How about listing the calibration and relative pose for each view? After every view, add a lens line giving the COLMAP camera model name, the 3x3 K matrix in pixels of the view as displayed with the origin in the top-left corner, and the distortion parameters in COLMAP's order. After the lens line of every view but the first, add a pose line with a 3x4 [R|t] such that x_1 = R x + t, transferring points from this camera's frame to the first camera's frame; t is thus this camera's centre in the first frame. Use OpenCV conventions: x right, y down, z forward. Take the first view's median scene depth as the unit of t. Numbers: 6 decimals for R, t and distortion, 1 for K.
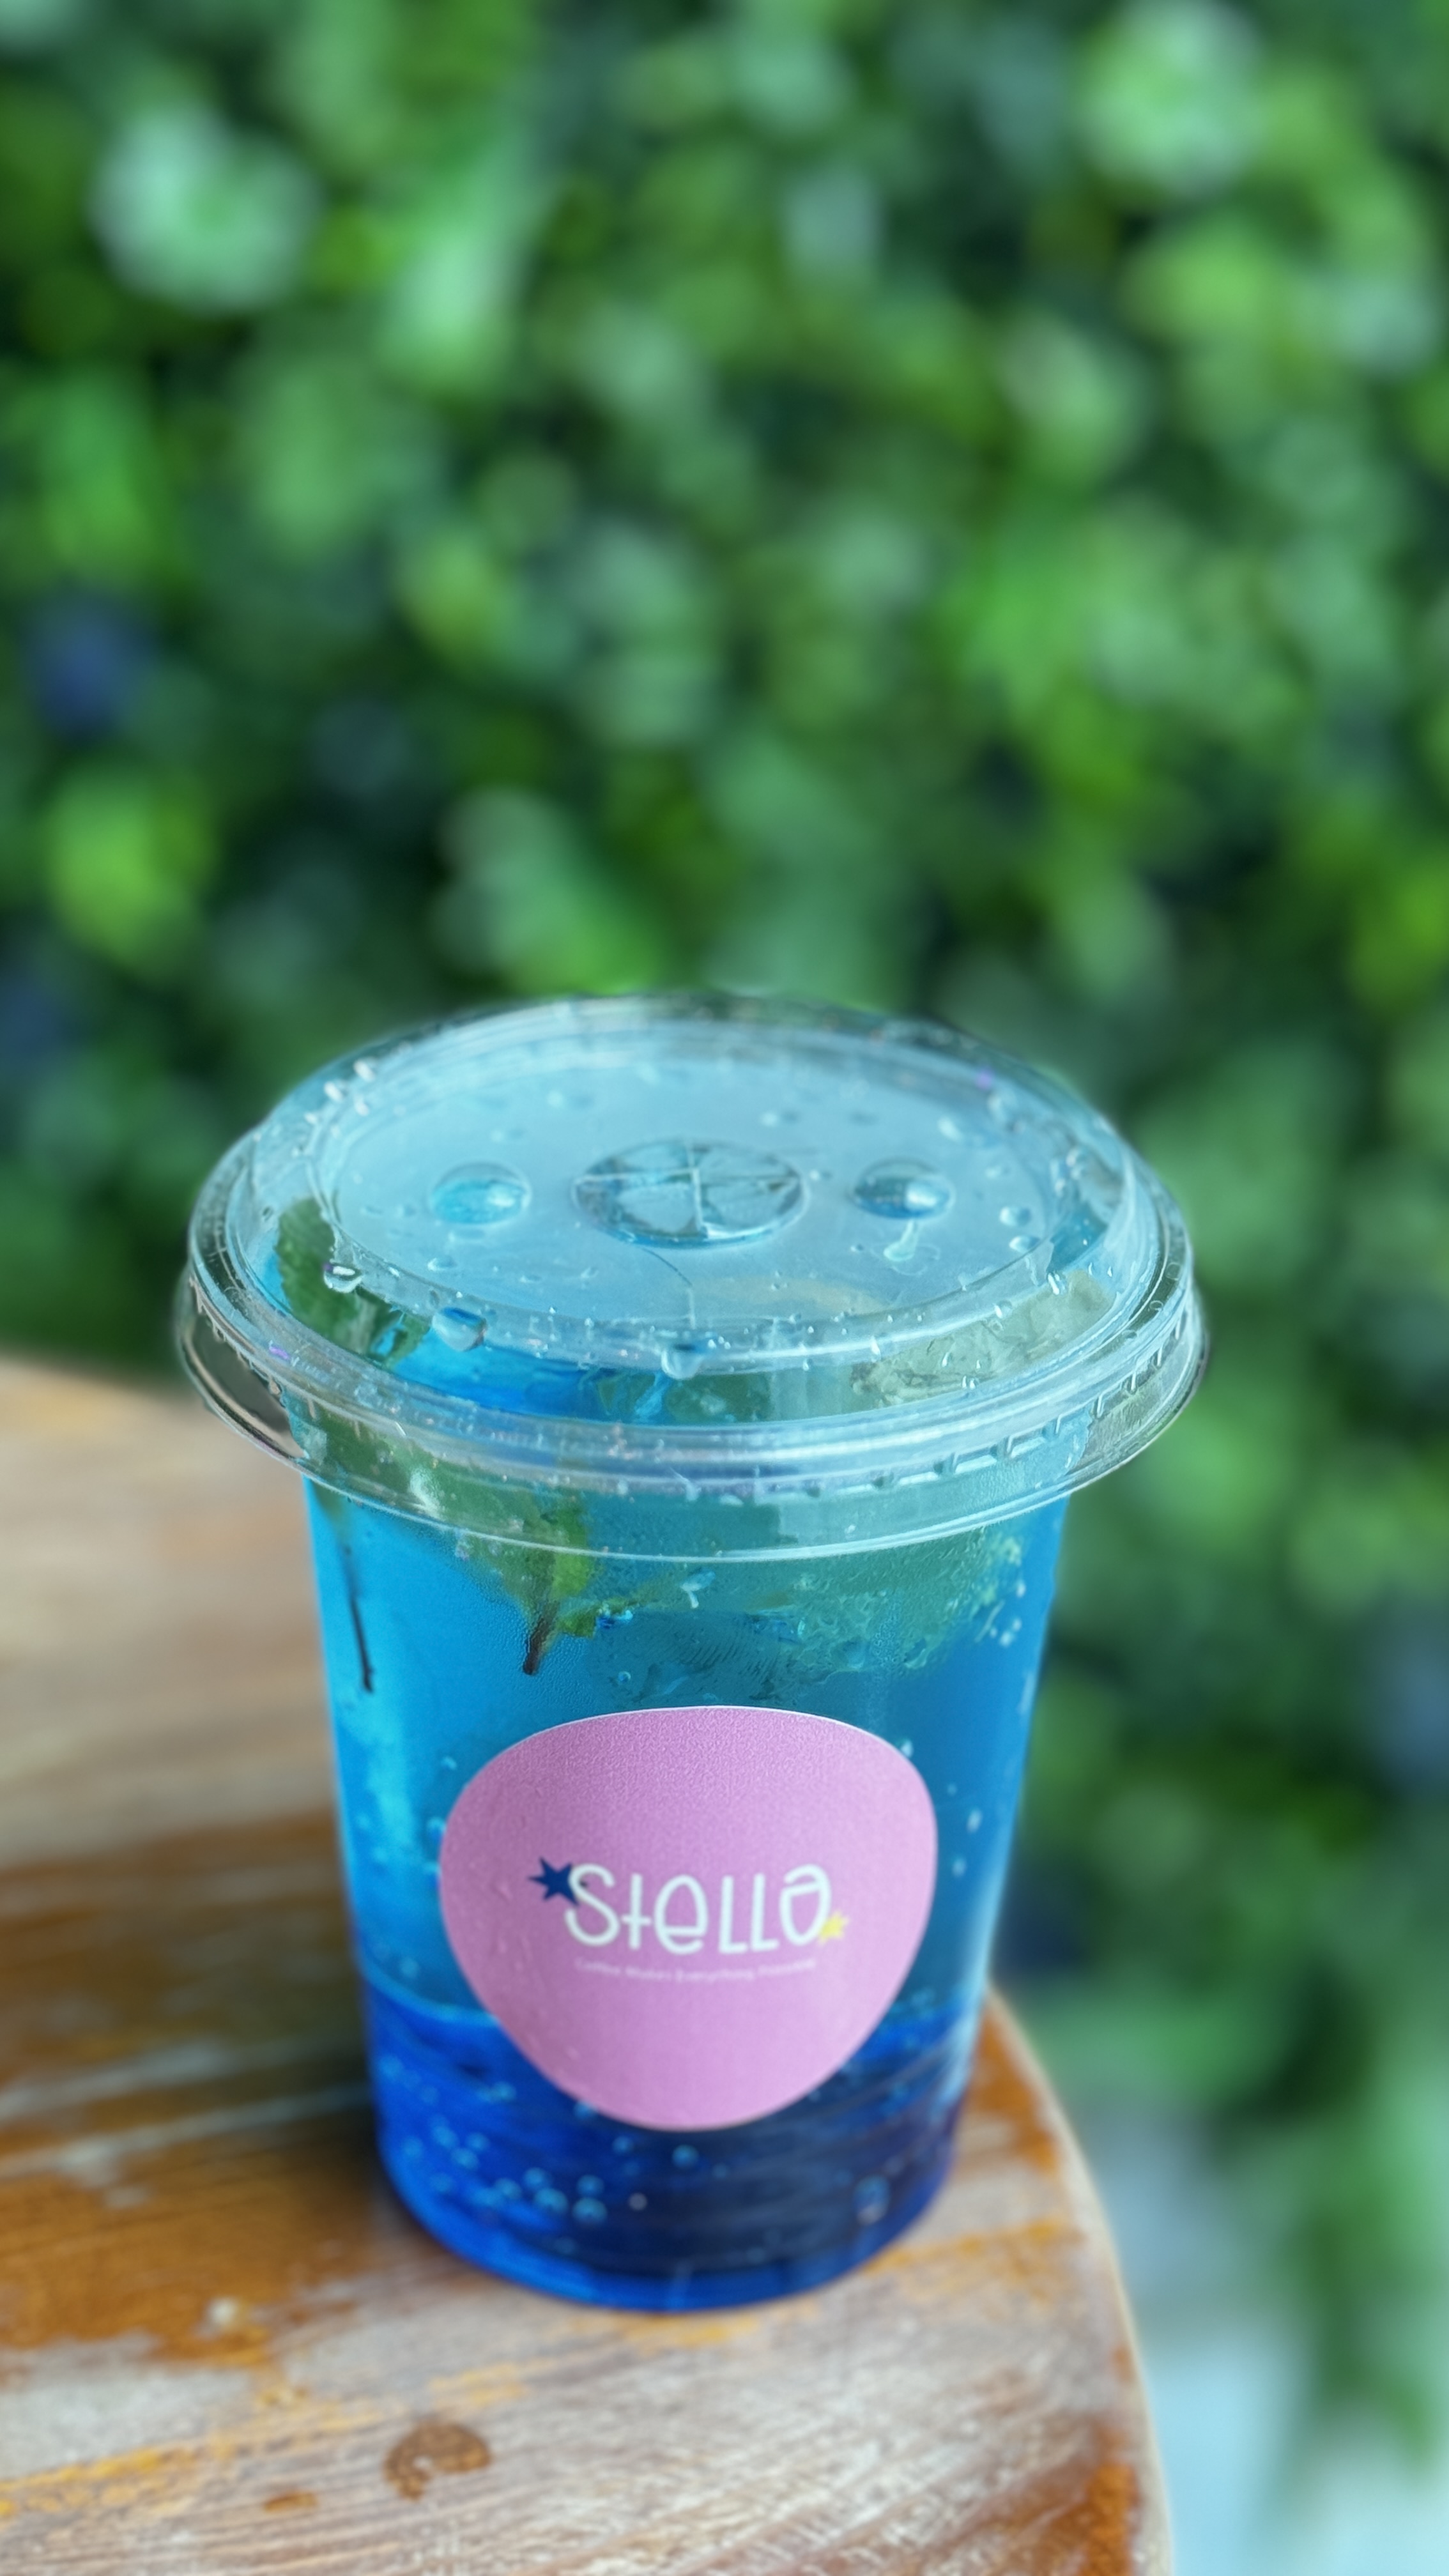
lens RADIAL K [[3985.9, 0, 721.5], [0, 3985.9, 1281.0], [0, 0, 1]] dist [0.196711, -0.507918]
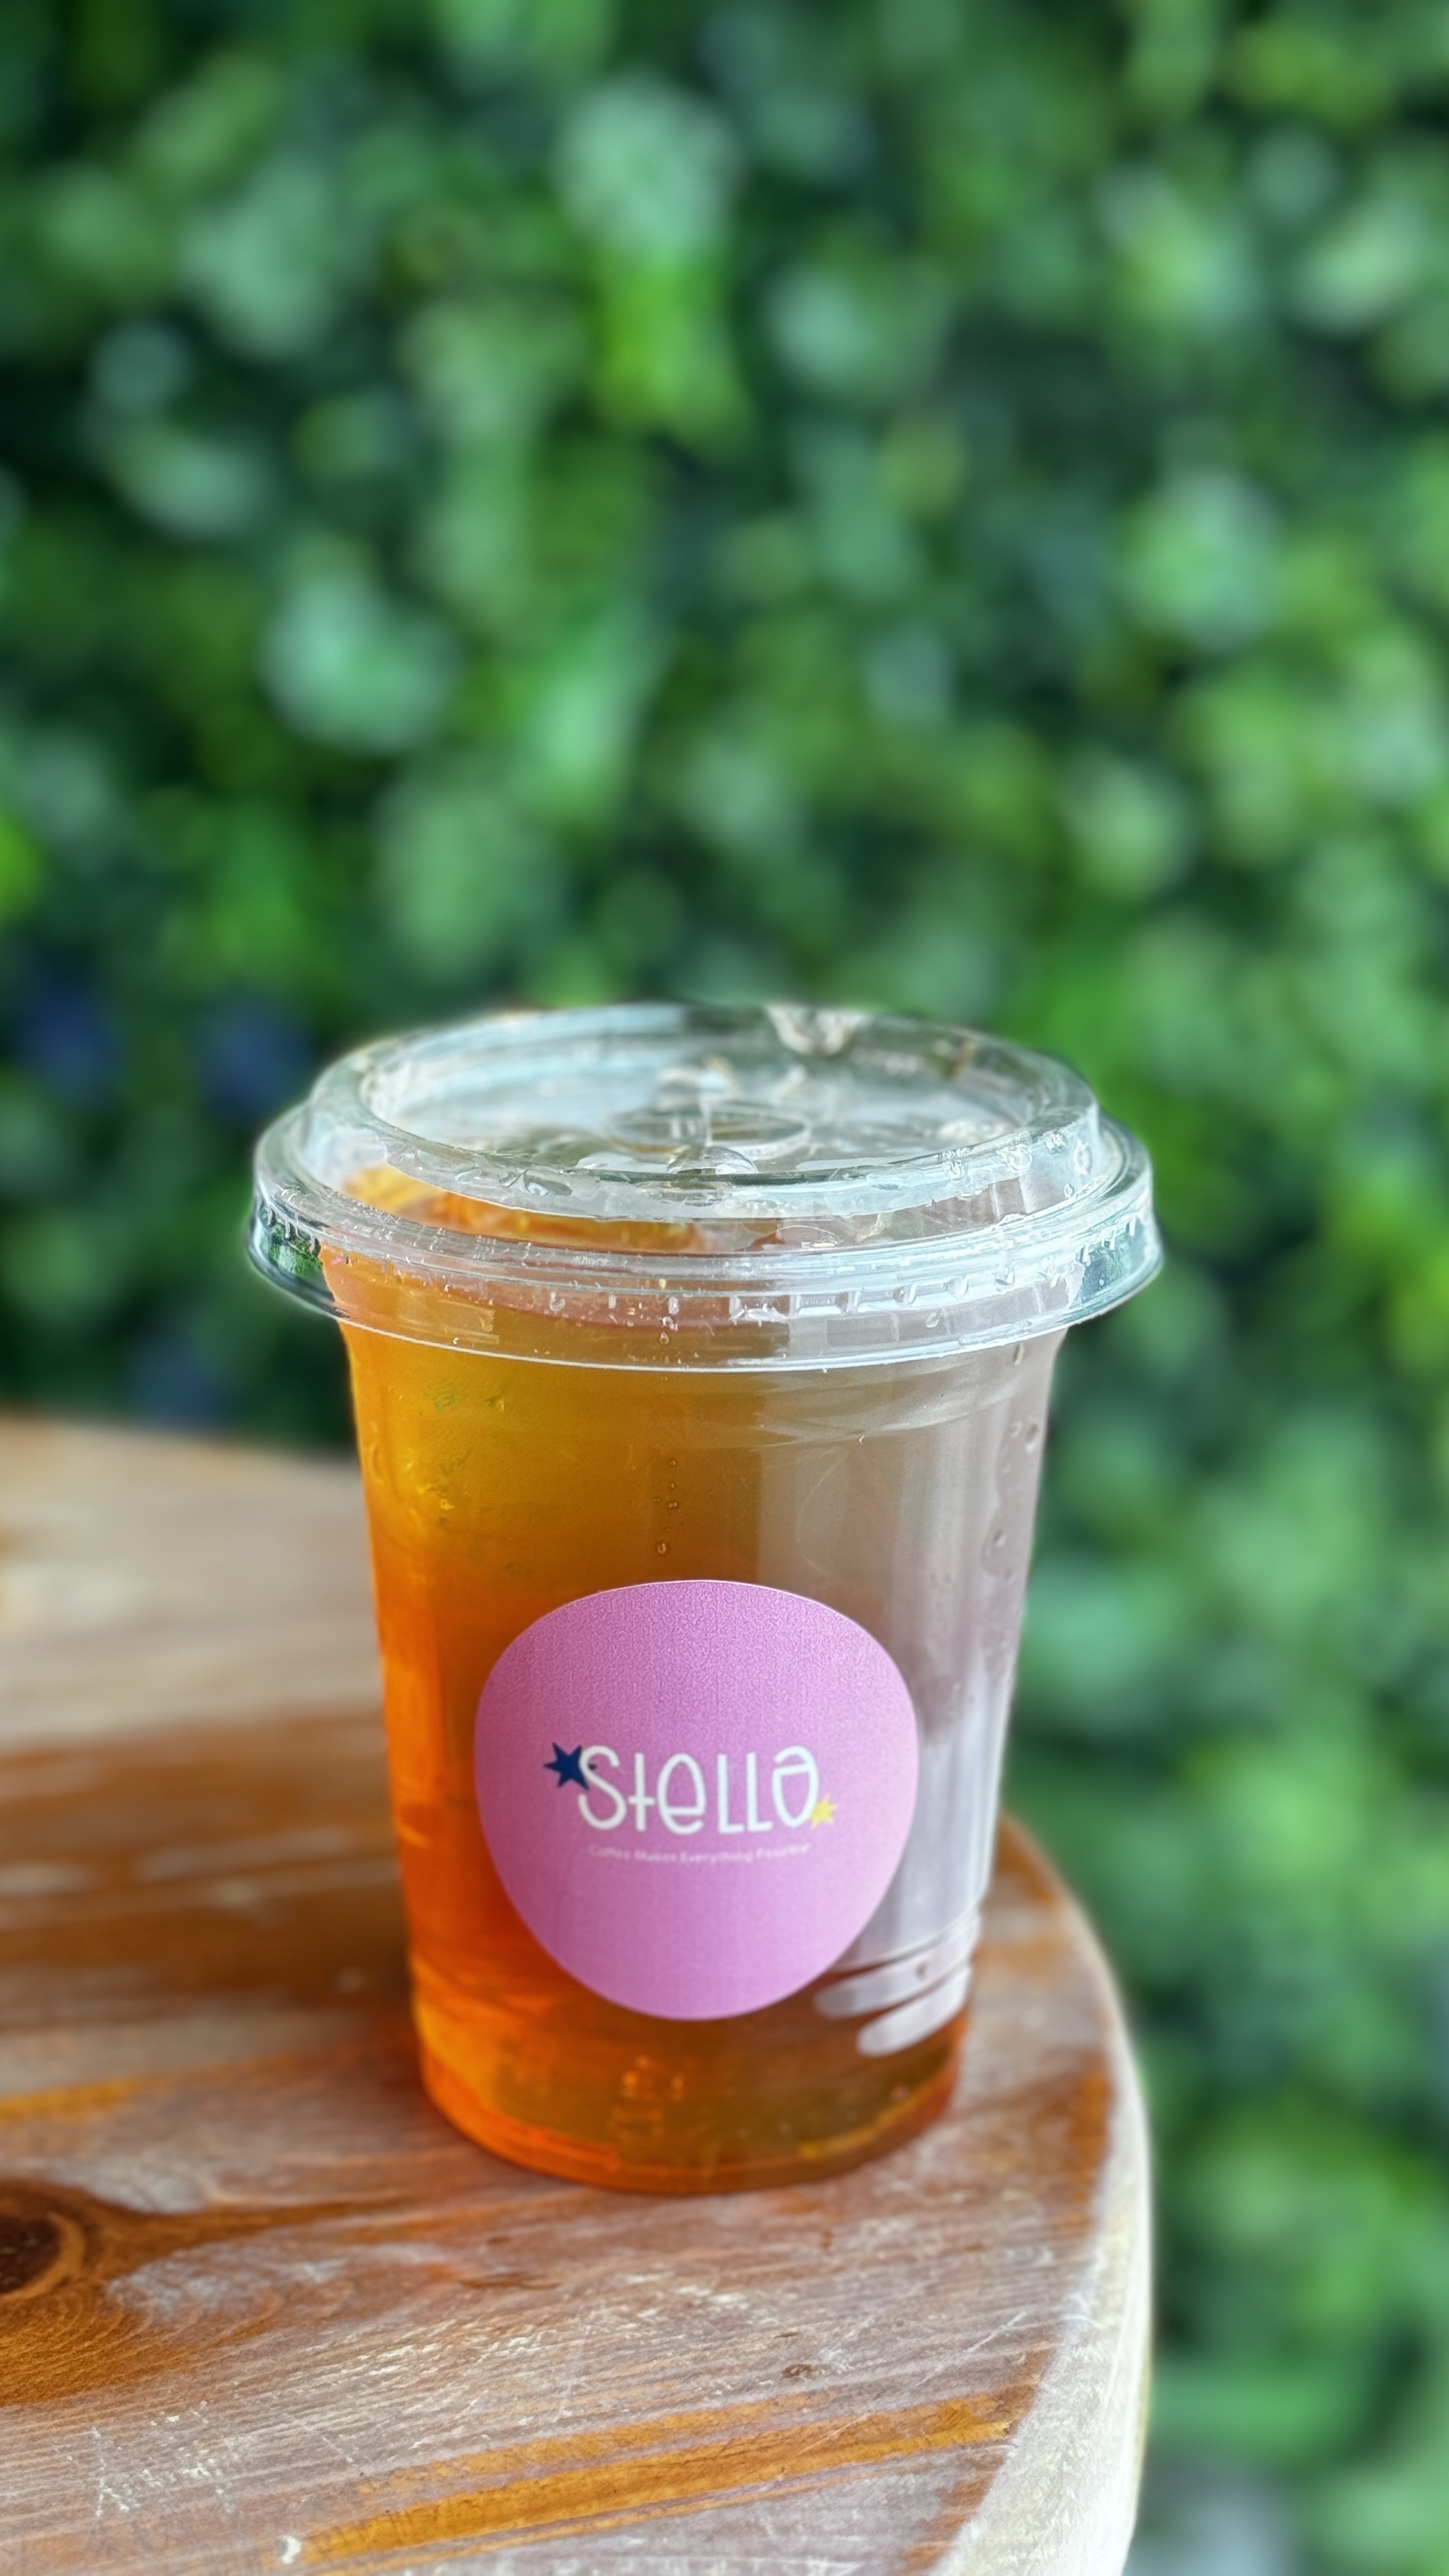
lens RADIAL K [[4009.8, 0, 721.1], [0, 4009.8, 1287.9], [0, 0, 1]] dist [0.179959, -0.421134]
pose [[0.999430, -0.005733, -0.033281, 0.027312], [-0.000595, 0.982343, -0.187088, 0.284756], [0.033766, 0.187002, 0.981779, -0.206832]]
